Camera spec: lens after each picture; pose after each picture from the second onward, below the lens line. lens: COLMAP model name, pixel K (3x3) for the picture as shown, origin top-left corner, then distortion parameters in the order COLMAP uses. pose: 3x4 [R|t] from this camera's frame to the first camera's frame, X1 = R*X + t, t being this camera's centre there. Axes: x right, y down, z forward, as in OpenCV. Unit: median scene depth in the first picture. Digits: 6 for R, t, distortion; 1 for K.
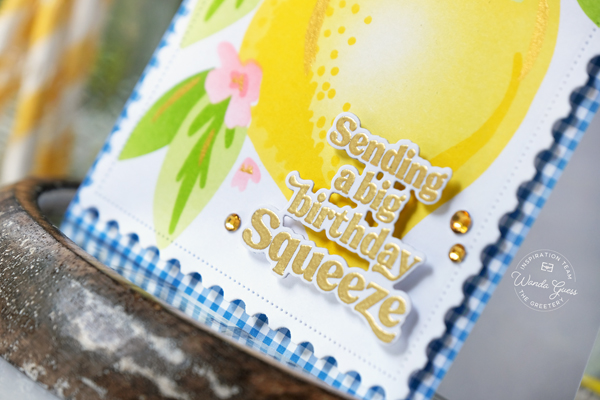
lens RADIAL K [[2700.7, 0, 300.0], [0, 2700.7, 200.0], [0, 0, 1]] dist [-0.531906, -0.580566]
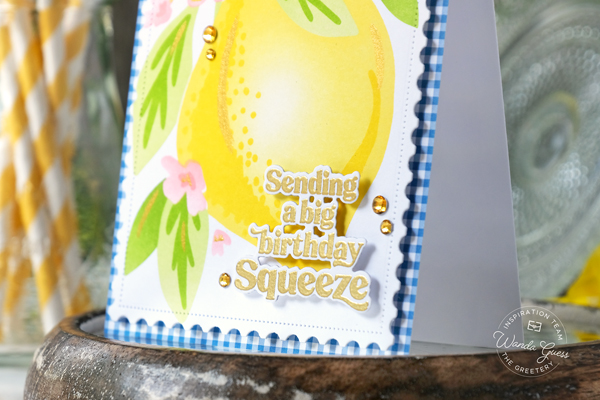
lens RADIAL K [[3002.7, 0, 300.0], [0, 3002.7, 200.0], [0, 0, 1]] dist [-0.338678, -16.126414]
pose [[0.917418, -0.397879, 0.006100, 0.015162], [0.397563, 0.915820, -0.056719, 0.071310], [0.016981, 0.054460, 0.998372, -0.453023]]
